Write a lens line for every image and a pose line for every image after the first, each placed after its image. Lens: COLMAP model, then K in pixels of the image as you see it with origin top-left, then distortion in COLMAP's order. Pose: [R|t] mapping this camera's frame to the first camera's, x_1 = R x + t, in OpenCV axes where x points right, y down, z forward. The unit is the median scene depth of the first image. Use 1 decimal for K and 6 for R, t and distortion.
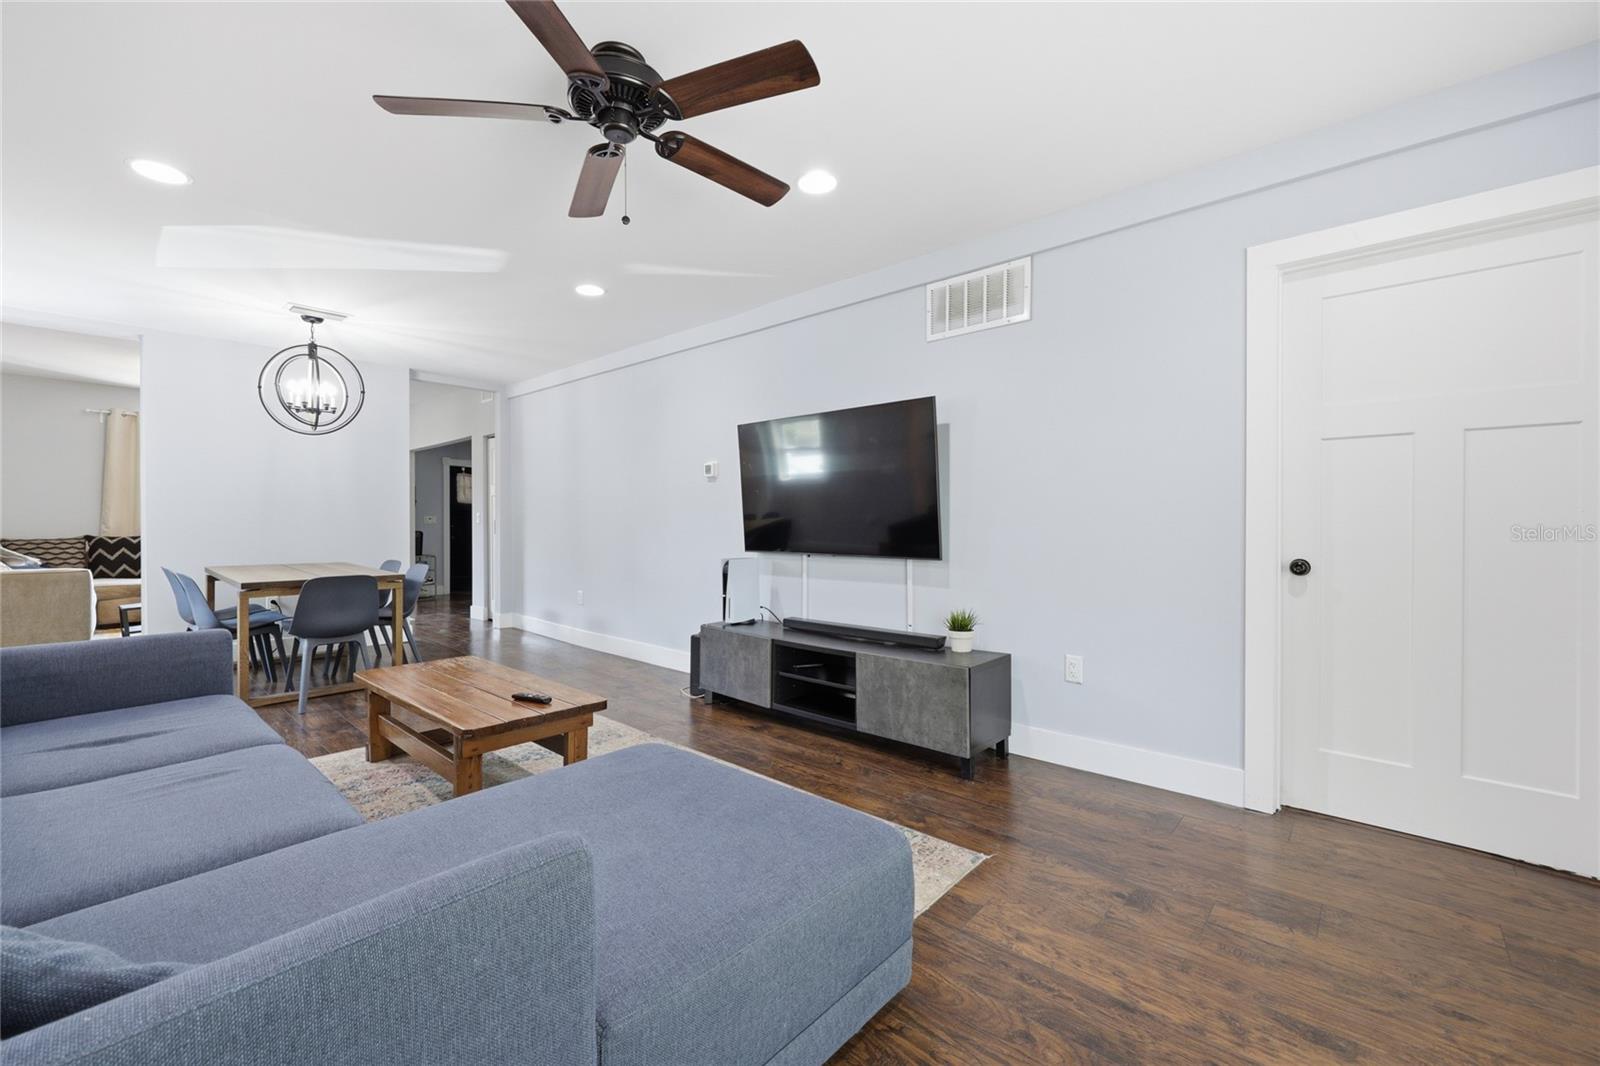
lens RADIAL K [[644.9, 0, 805.7], [0, 644.9, 529.4], [0, 0, 1]] dist [0.000517, -0.000060]
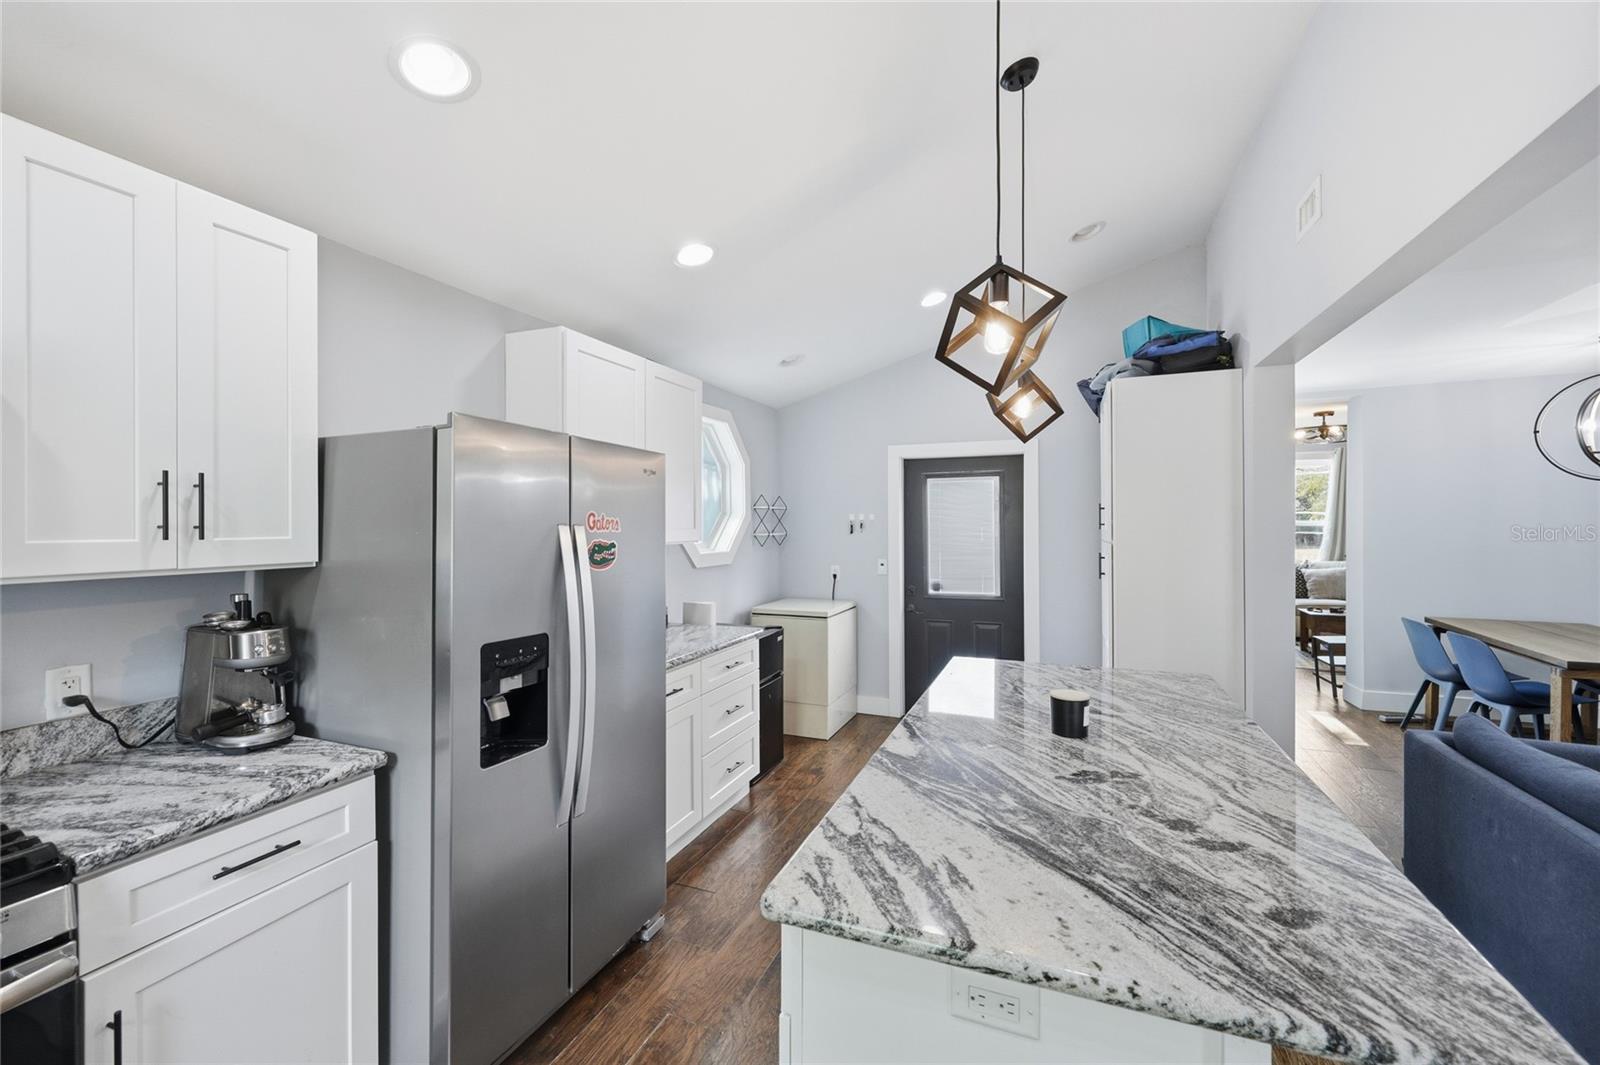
lens RADIAL K [[644.8, 0, 804.4], [0, 644.8, 525.3], [0, 0, 1]] dist [-0.001013, -0.000007]
pose [[0.328923, 0.003423, -0.944351, -0.371306], [-0.000253, 0.999994, 0.003536, -0.104026], [0.944357, -0.000924, 0.328921, -0.277078]]
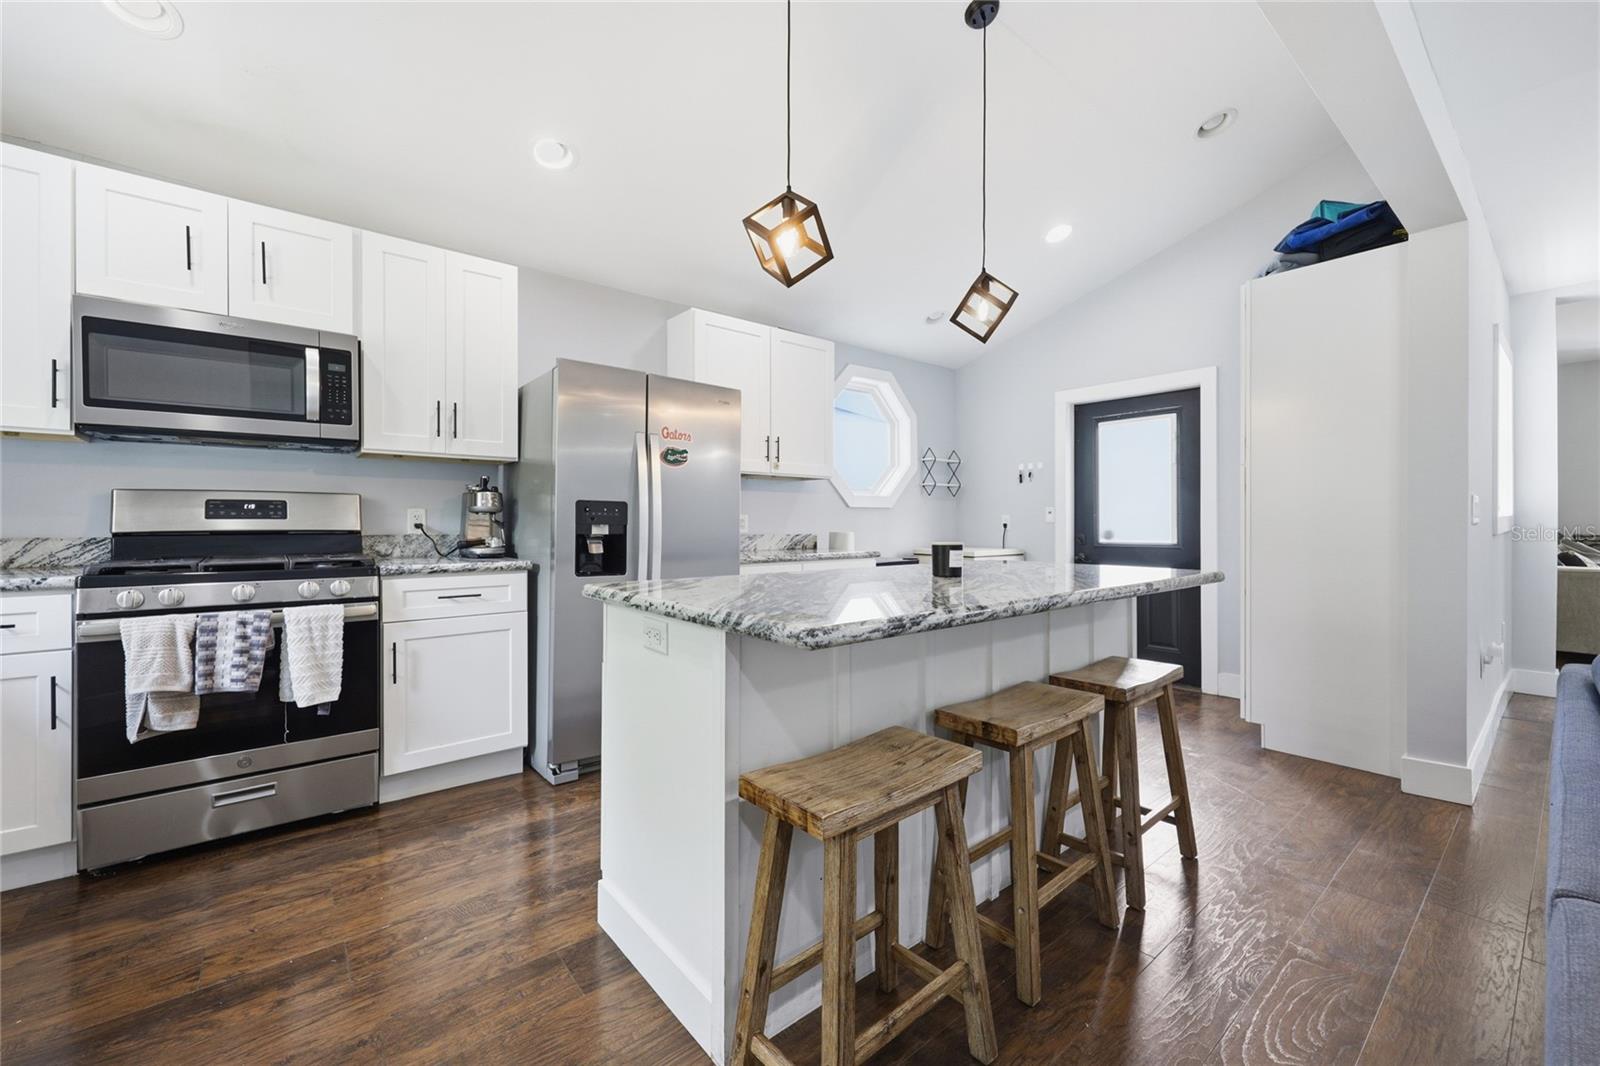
lens RADIAL K [[644.9, 0, 805.7], [0, 644.9, 529.4], [0, 0, 1]] dist [0.000517, -0.000060]
pose [[-0.155535, 0.011495, -0.987763, -0.194204], [-0.003992, 0.999917, 0.012265, -0.000967], [0.987822, 0.005851, -0.155476, 0.015088]]
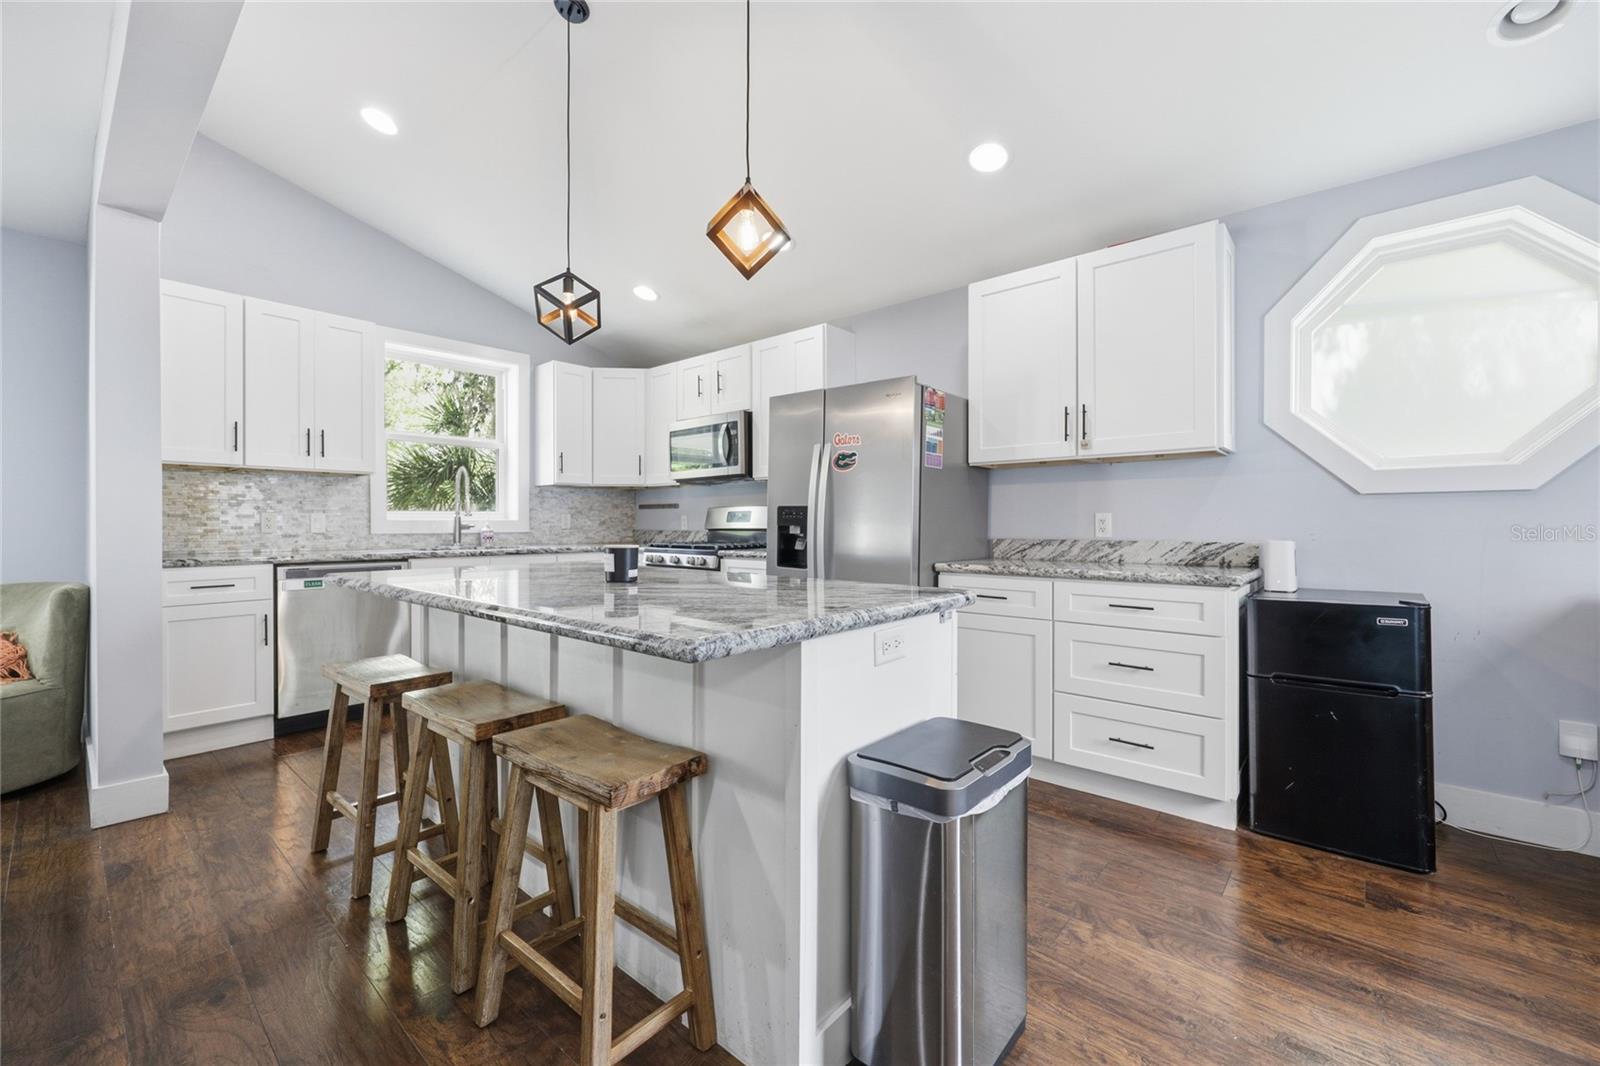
lens RADIAL K [[644.8, 0, 804.4], [0, 644.8, 525.8], [0, 0, 1]] dist [-0.001013, -0.000007]
pose [[-0.999927, 0.002616, -0.011801, -0.871791], [0.002535, 0.999973, 0.006921, -0.002522], [0.011819, 0.006890, -0.999906, 0.544428]]
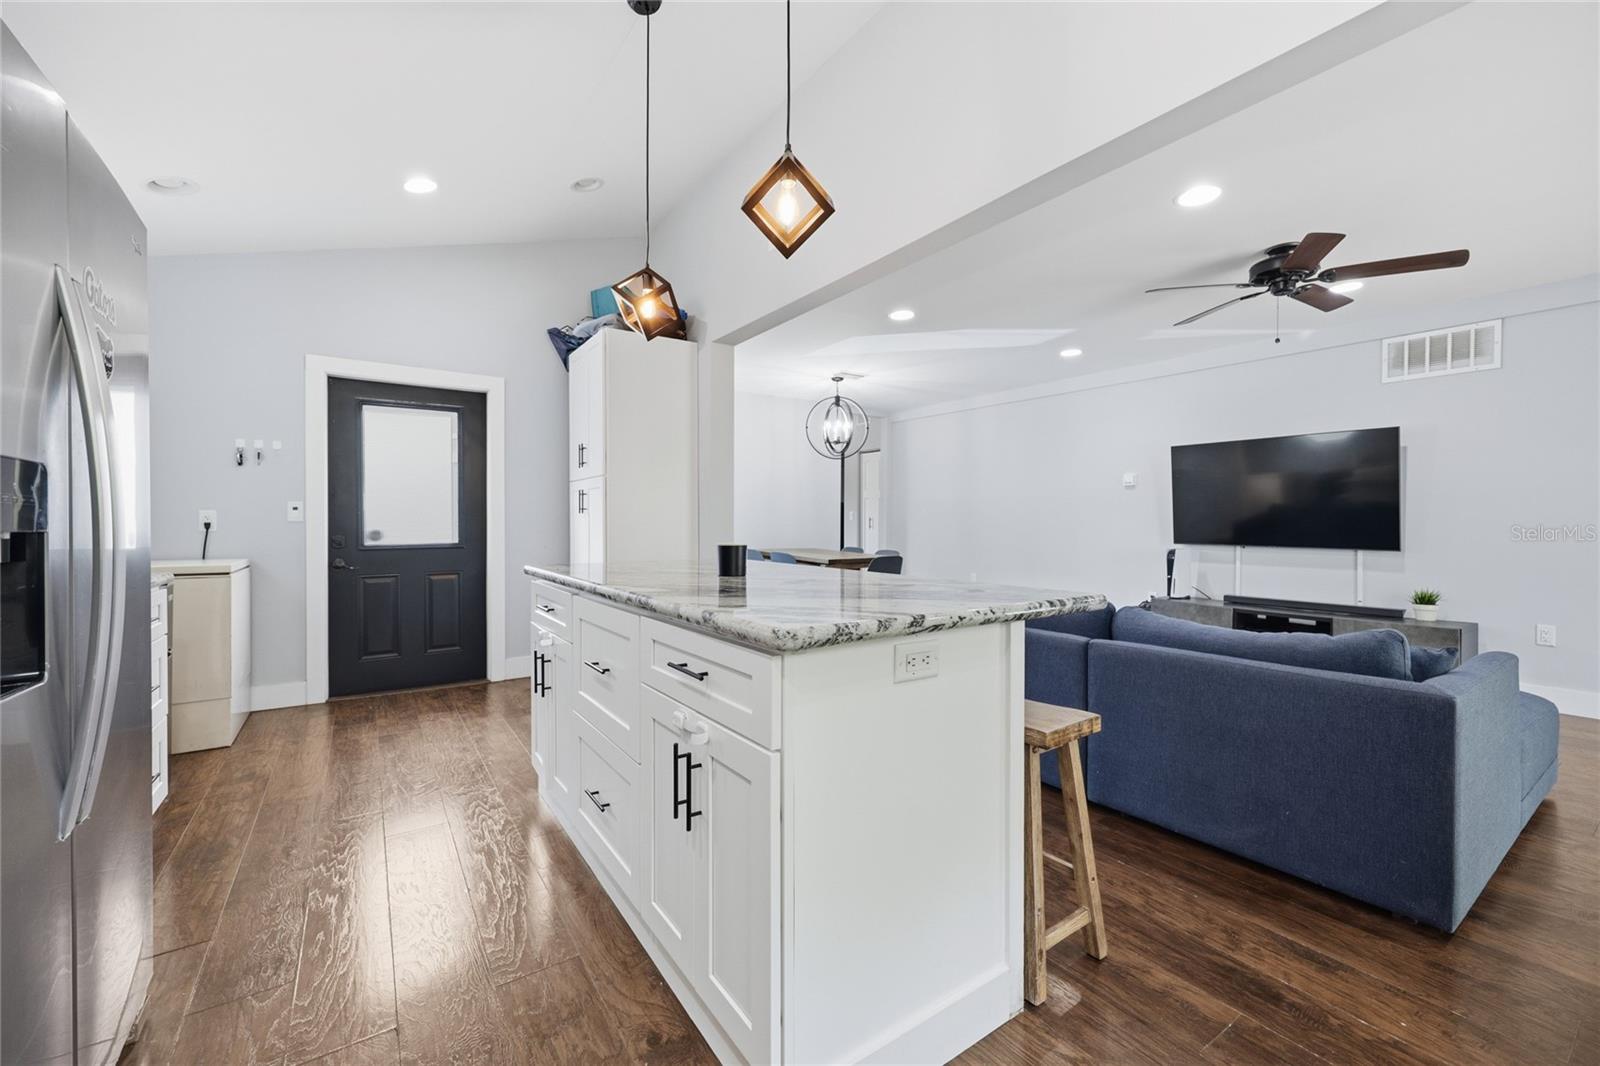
lens RADIAL K [[644.8, 0, 804.4], [0, 644.8, 525.8], [0, 0, 1]] dist [-0.001013, -0.000007]
pose [[0.969981, 0.005793, -0.243110, -0.544210], [-0.005083, 0.999981, 0.003549, -0.001785], [0.243126, -0.002207, 0.969992, -0.472079]]
